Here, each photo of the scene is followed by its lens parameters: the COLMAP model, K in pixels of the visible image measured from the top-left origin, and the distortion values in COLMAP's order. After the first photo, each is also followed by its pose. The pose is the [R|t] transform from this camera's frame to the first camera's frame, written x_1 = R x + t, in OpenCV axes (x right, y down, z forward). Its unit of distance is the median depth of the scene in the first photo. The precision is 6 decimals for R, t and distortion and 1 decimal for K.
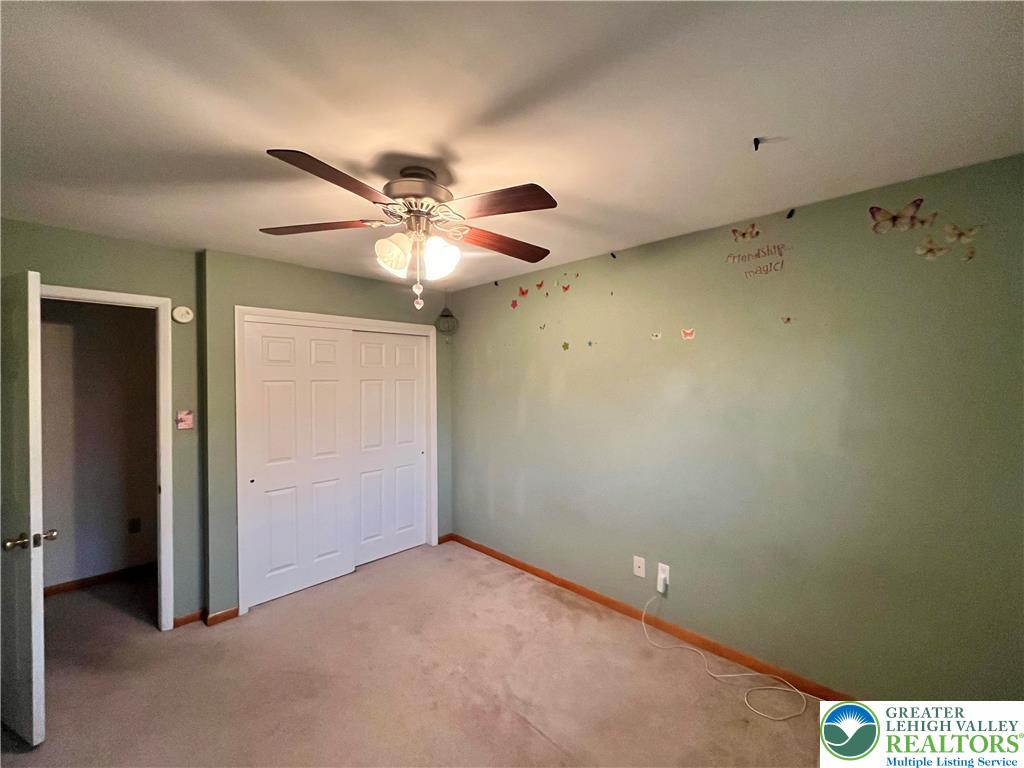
lens RADIAL K [[414.0, 0, 513.5], [0, 414.0, 382.8], [0, 0, 1]] dist [0.001136, 0.000245]
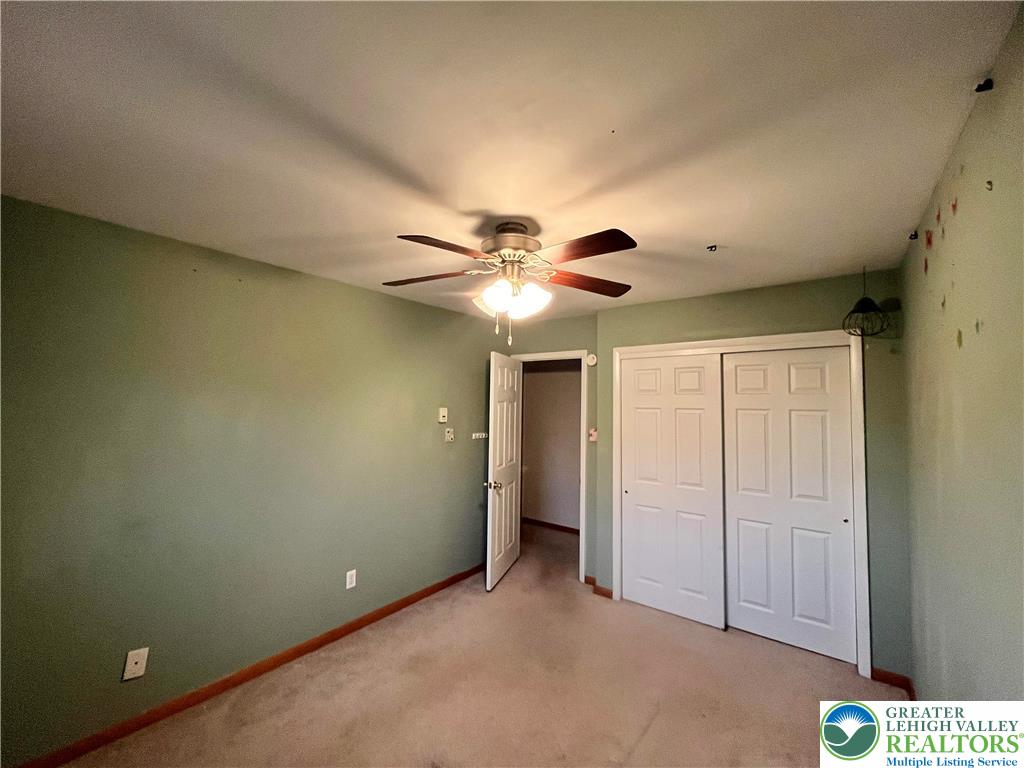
lens RADIAL K [[414.0, 0, 513.5], [0, 414.0, 382.8], [0, 0, 1]] dist [0.001136, 0.000245]
pose [[0.116476, -0.044008, -0.992218, 0.572868], [-0.019548, 0.998723, -0.046591, -0.016303], [0.993001, 0.024822, 0.115467, 0.571057]]
